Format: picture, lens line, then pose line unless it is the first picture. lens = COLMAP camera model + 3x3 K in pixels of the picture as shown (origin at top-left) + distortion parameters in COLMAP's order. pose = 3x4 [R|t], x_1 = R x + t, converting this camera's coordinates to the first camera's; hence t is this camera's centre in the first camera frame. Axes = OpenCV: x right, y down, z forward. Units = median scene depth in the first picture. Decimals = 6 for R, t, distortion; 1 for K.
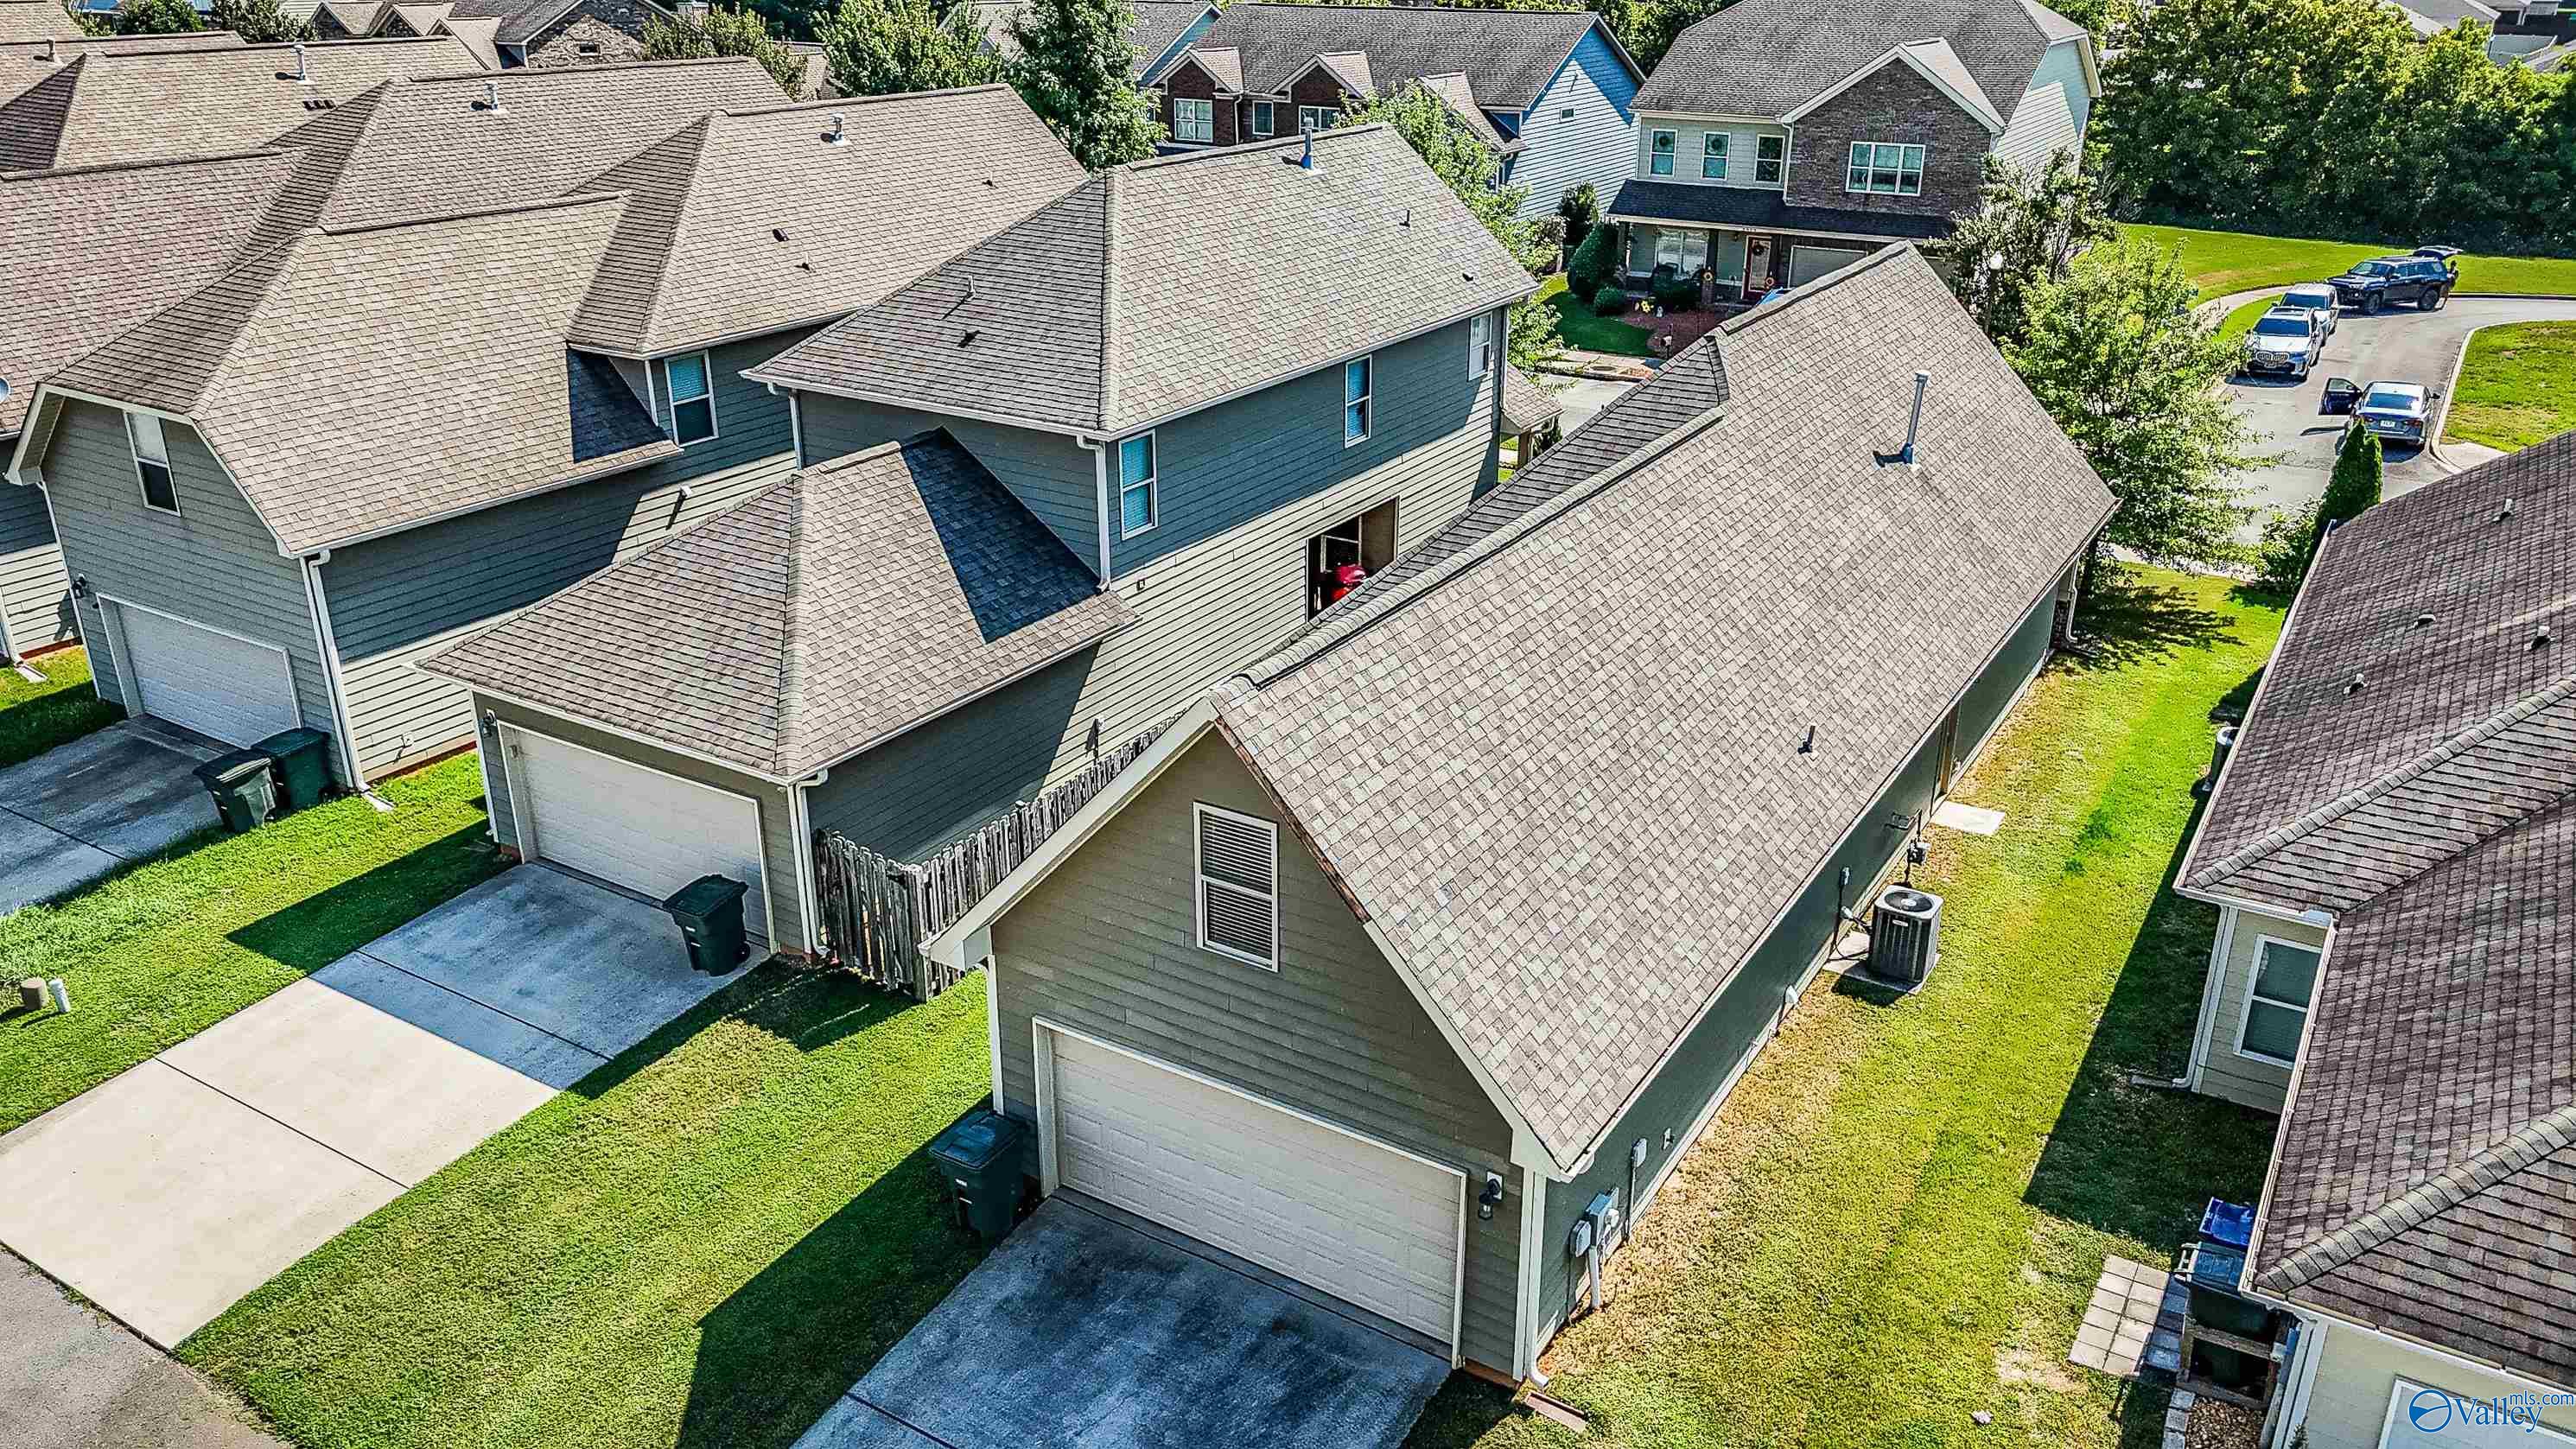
lens RADIAL K [[1865.9, 0, 1288.0], [0, 1865.9, 724.5], [0, 0, 1]] dist [0.069708, -0.067725]
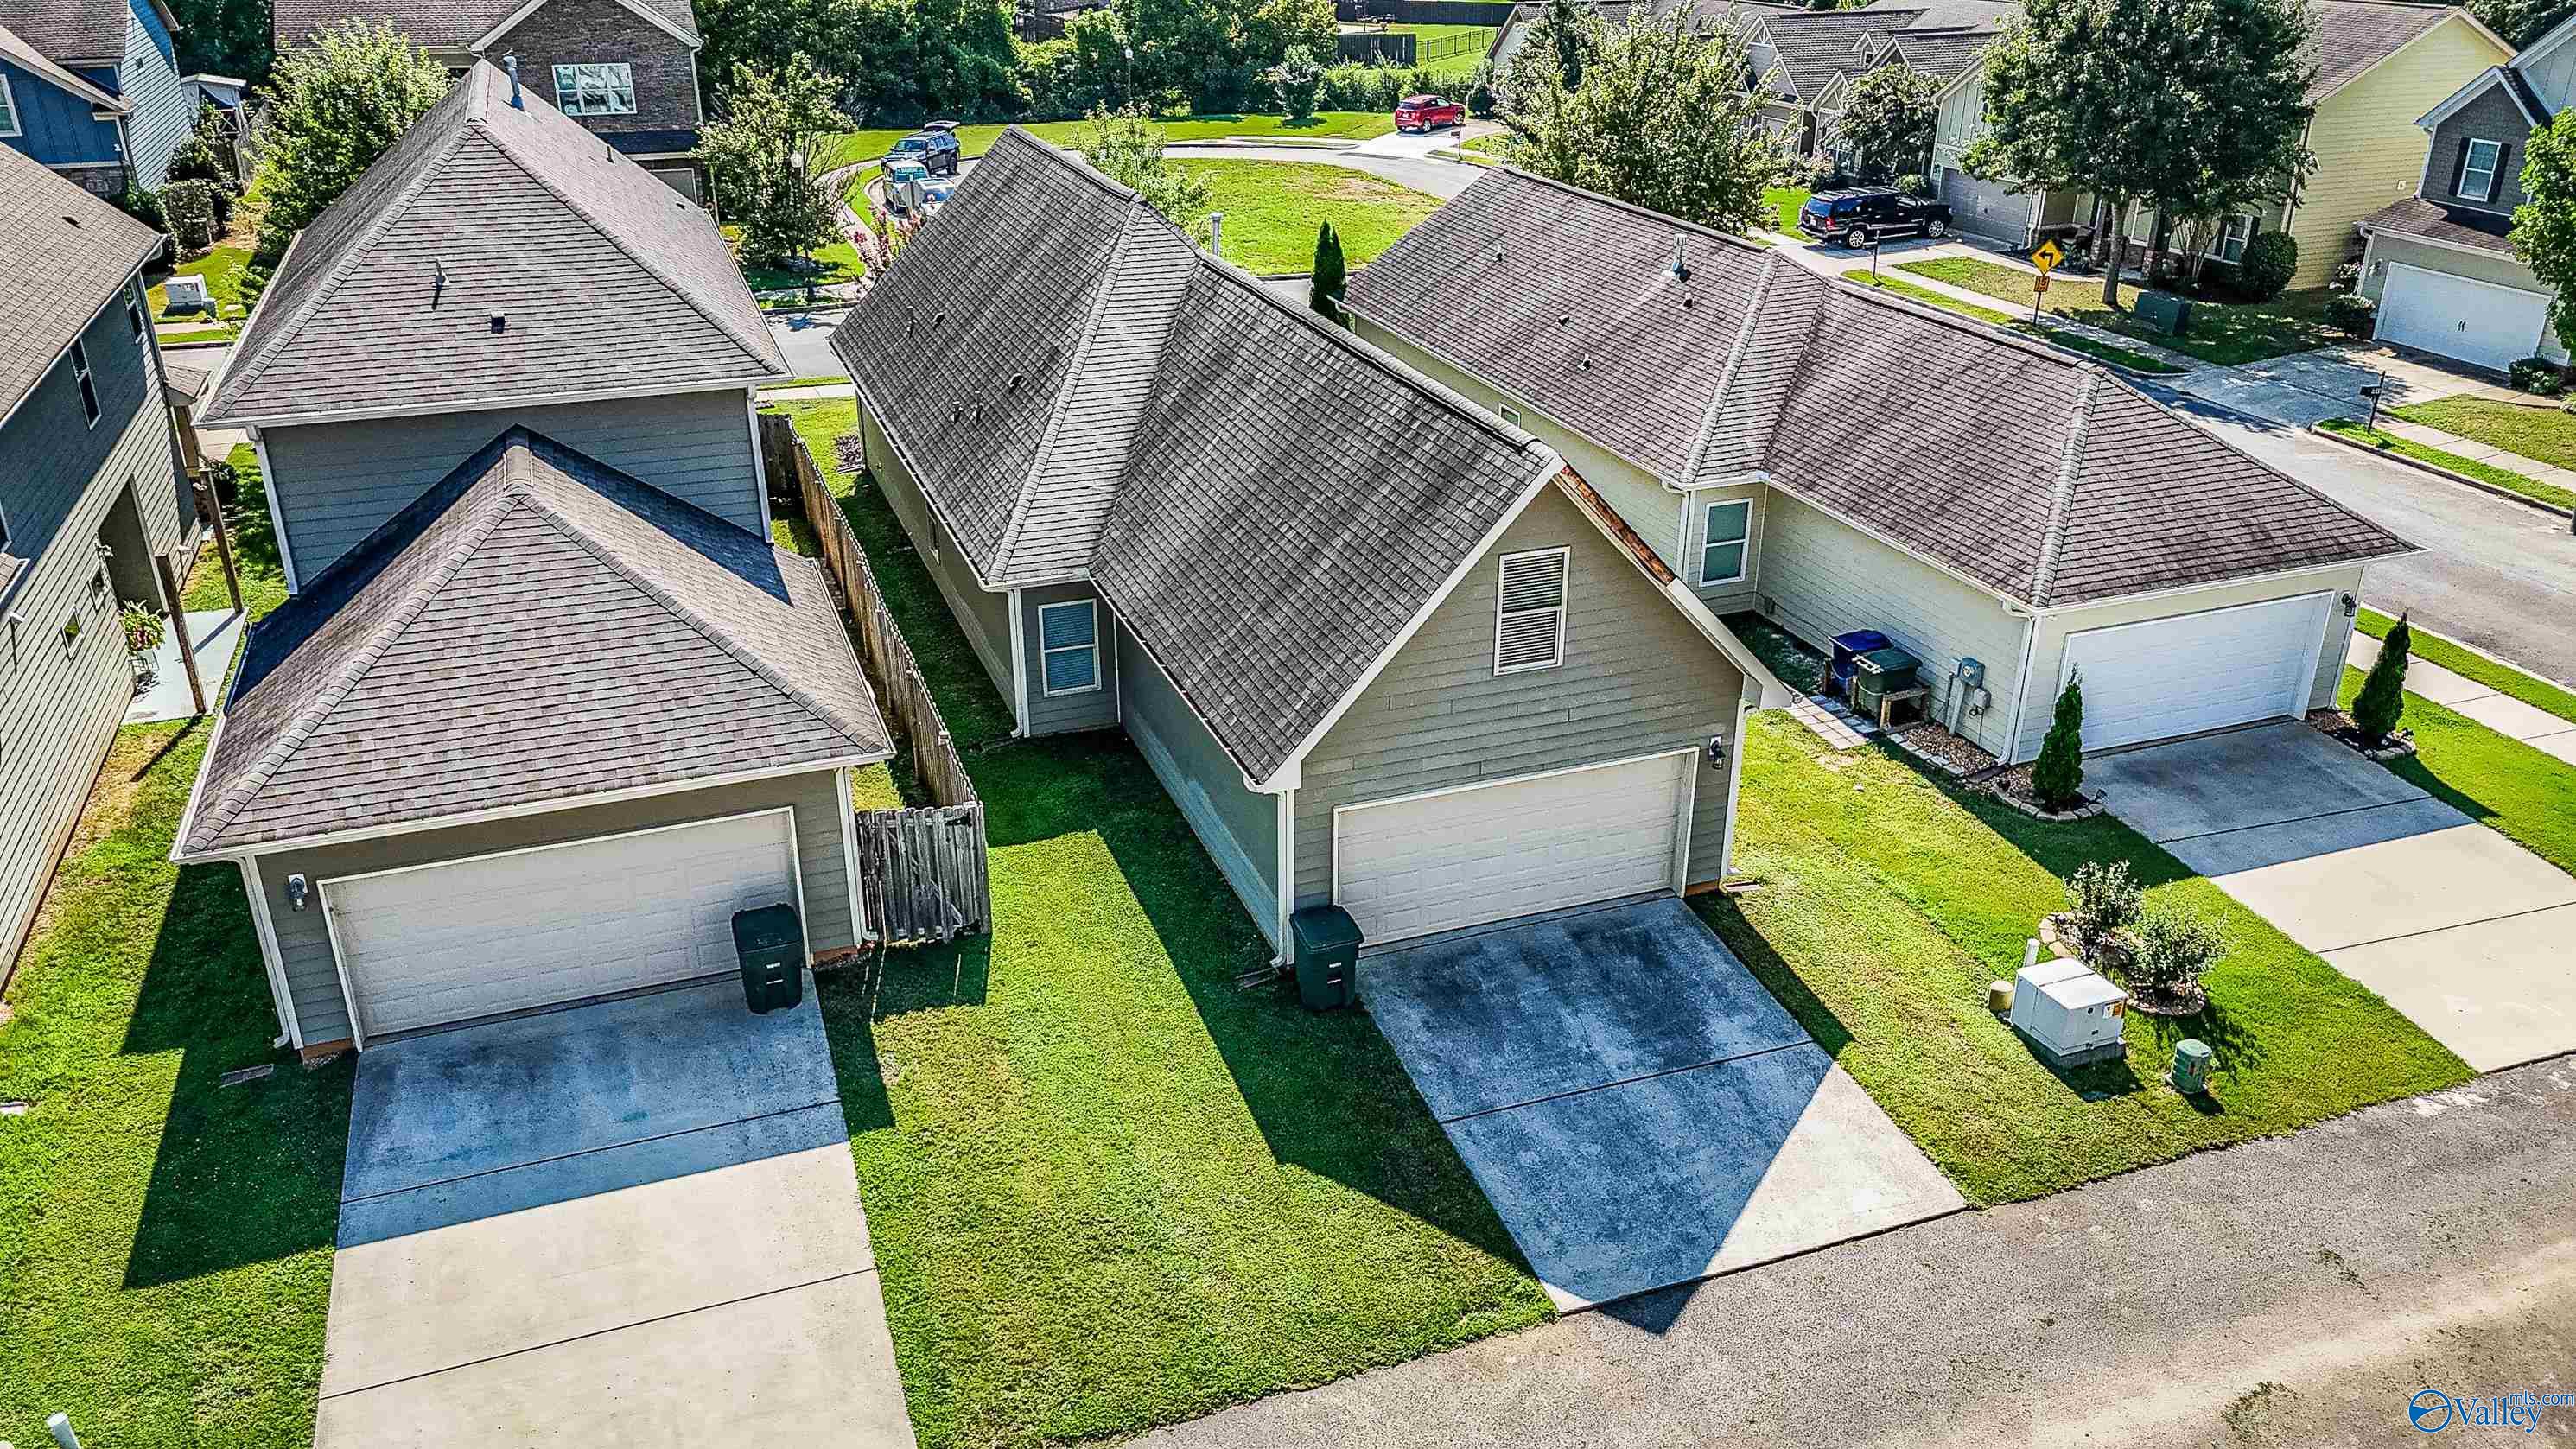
lens RADIAL K [[1865.9, 0, 1288.0], [0, 1865.9, 724.5], [0, 0, 1]] dist [0.069708, -0.067725]
pose [[0.620037, -0.332636, 0.710568, -0.822587], [0.308233, 0.936131, 0.169266, -0.084008], [-0.721489, 0.114069, 0.682966, 0.189786]]
